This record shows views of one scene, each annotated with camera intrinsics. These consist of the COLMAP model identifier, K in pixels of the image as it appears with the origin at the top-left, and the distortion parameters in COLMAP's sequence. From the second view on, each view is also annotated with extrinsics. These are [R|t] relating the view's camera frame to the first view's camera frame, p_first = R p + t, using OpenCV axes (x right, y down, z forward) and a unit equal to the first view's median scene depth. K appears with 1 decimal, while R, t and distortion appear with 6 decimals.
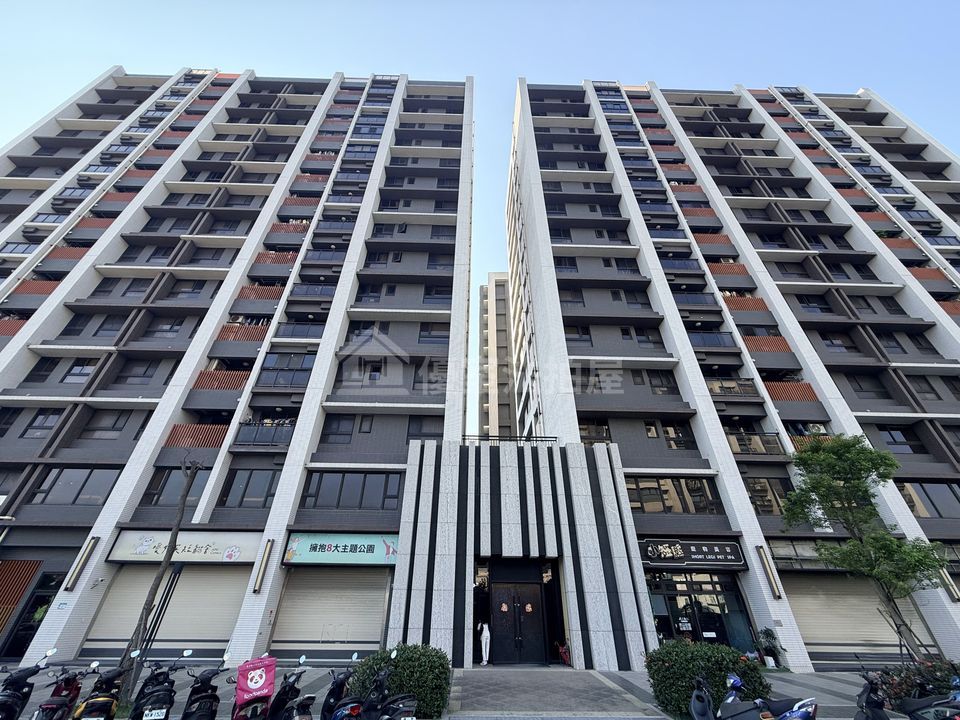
lens RADIAL K [[386.9, 0, 420.2], [0, 386.9, 370.1], [0, 0, 1]] dist [0.001077, -0.001153]
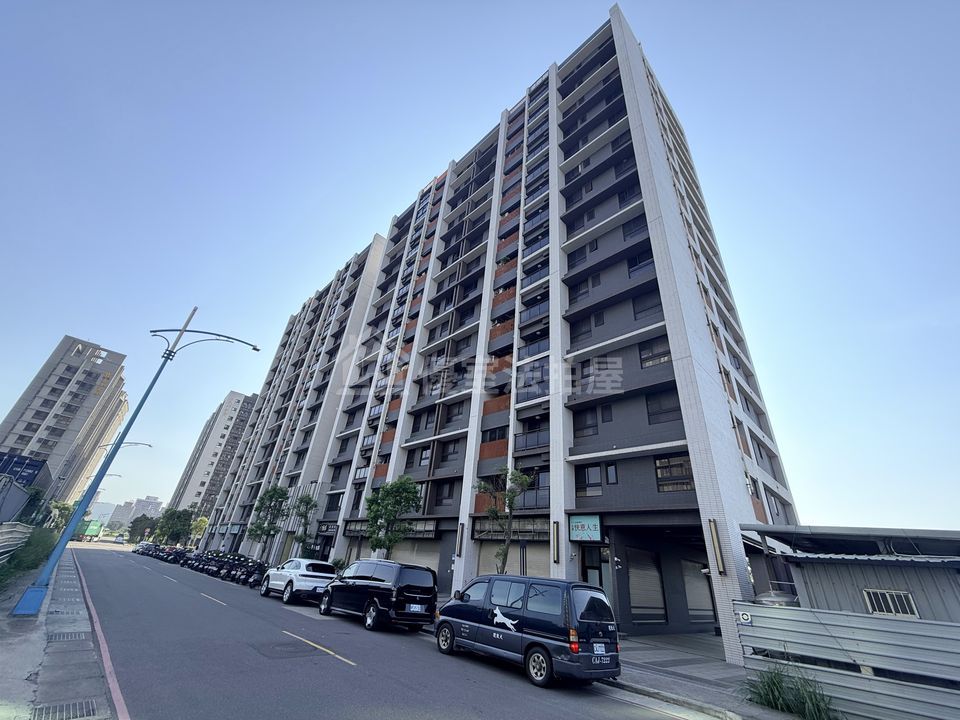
lens RADIAL K [[386.9, 0, 484.4], [0, 386.9, 381.2], [0, 0, 1]] dist [0.001077, -0.001153]
pose [[0.697319, -0.271360, -0.663408, 0.420205], [0.316976, 0.946887, -0.054136, 0.008566], [0.642863, -0.172534, 0.746297, 0.005948]]
